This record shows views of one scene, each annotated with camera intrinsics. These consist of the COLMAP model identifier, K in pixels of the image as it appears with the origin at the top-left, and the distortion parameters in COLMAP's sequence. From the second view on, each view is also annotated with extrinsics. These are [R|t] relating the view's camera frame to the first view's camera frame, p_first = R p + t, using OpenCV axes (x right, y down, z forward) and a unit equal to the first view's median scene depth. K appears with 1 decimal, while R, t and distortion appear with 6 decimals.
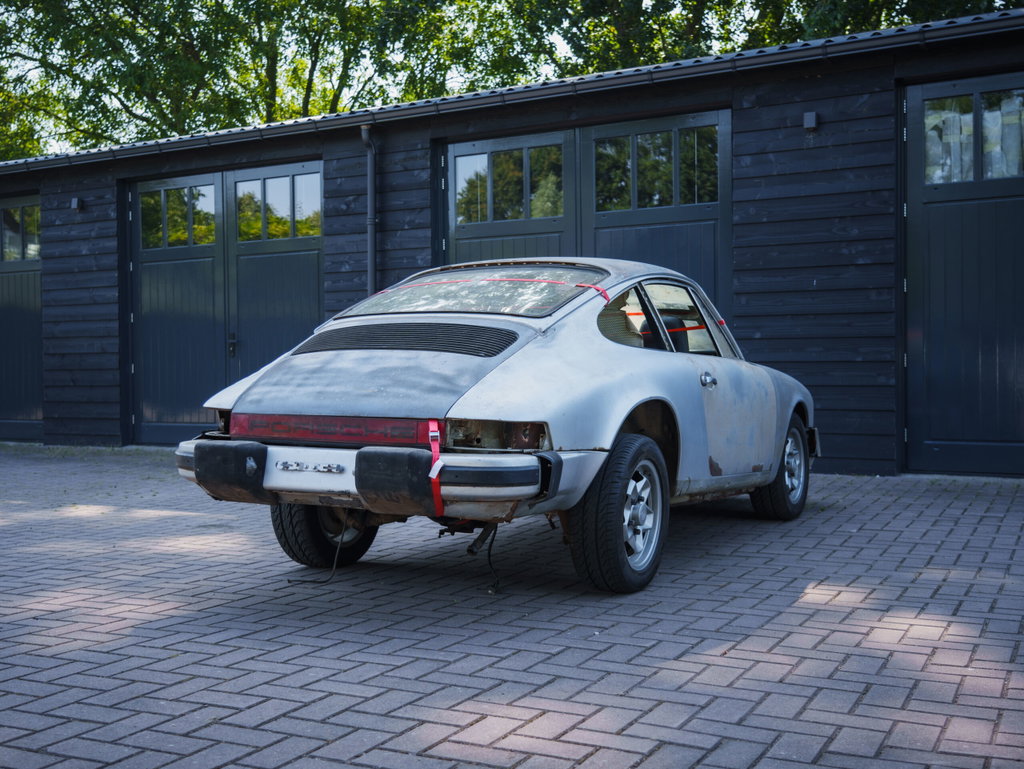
lens RADIAL K [[1187.9, 0, 513.8], [0, 1187.9, 379.2], [0, 0, 1]] dist [0.034741, 0.000000]
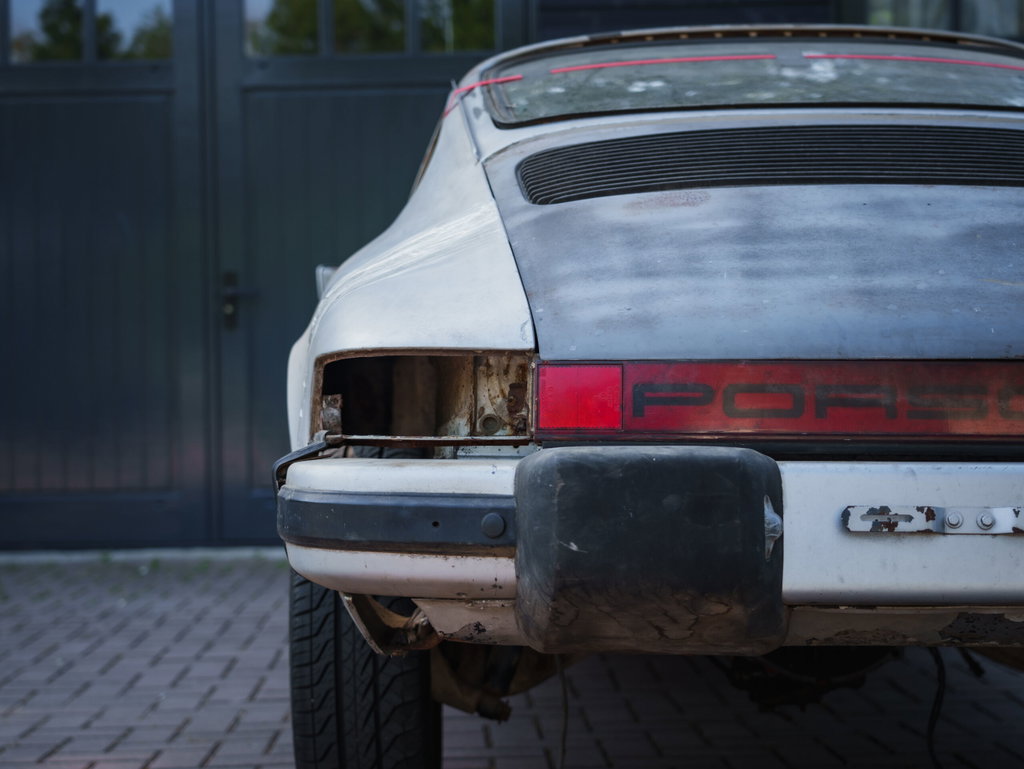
lens RADIAL K [[1848.8, 0, 510.3], [0, 1848.8, 379.8], [0, 0, 1]] dist [0.044624, 0.000000]
pose [[0.886985, 0.002029, 0.461795, -0.230613], [0.010908, 0.999619, -0.025343, 0.022362], [-0.461670, 0.027516, 0.886625, 0.291621]]
